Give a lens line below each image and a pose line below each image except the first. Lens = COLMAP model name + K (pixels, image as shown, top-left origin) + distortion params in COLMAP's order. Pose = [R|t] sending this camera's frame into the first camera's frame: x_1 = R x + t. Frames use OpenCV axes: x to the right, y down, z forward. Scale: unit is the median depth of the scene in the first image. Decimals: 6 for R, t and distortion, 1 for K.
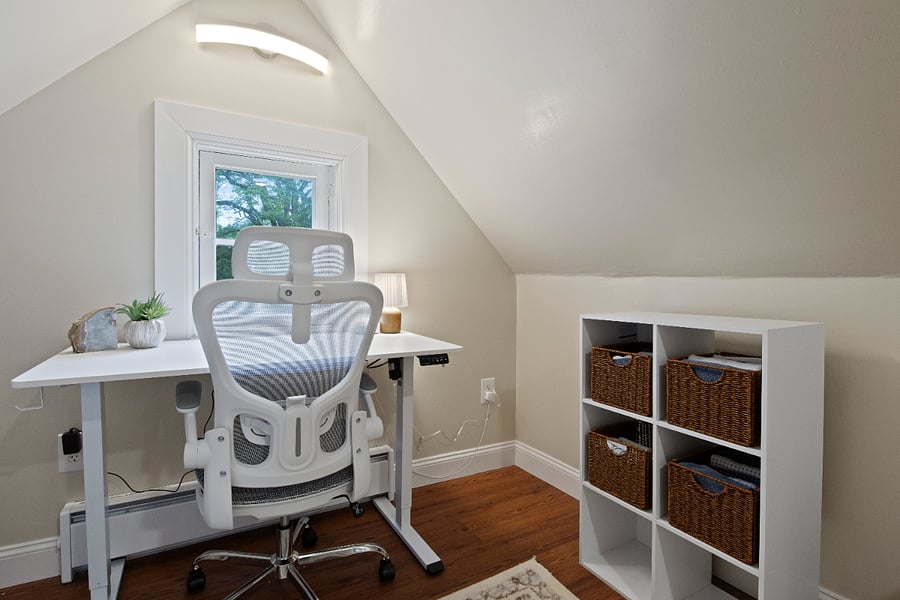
lens RADIAL K [[449.4, 0, 454.6], [0, 449.4, 297.6], [0, 0, 1]] dist [-0.001345, -0.006766]
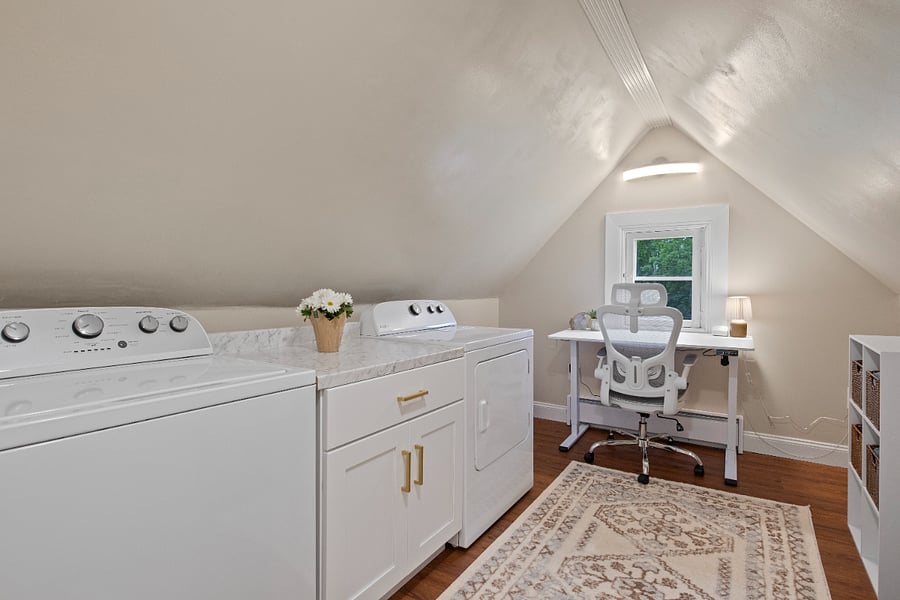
lens RADIAL K [[449.4, 0, 451.3], [0, 449.4, 294.2], [0, 0, 1]] dist [-0.001345, -0.006766]
pose [[0.466763, 0.014725, -0.884260, 1.098036], [-0.017630, 0.999818, 0.007343, -0.085387], [0.884207, 0.012162, 0.466937, -0.795975]]
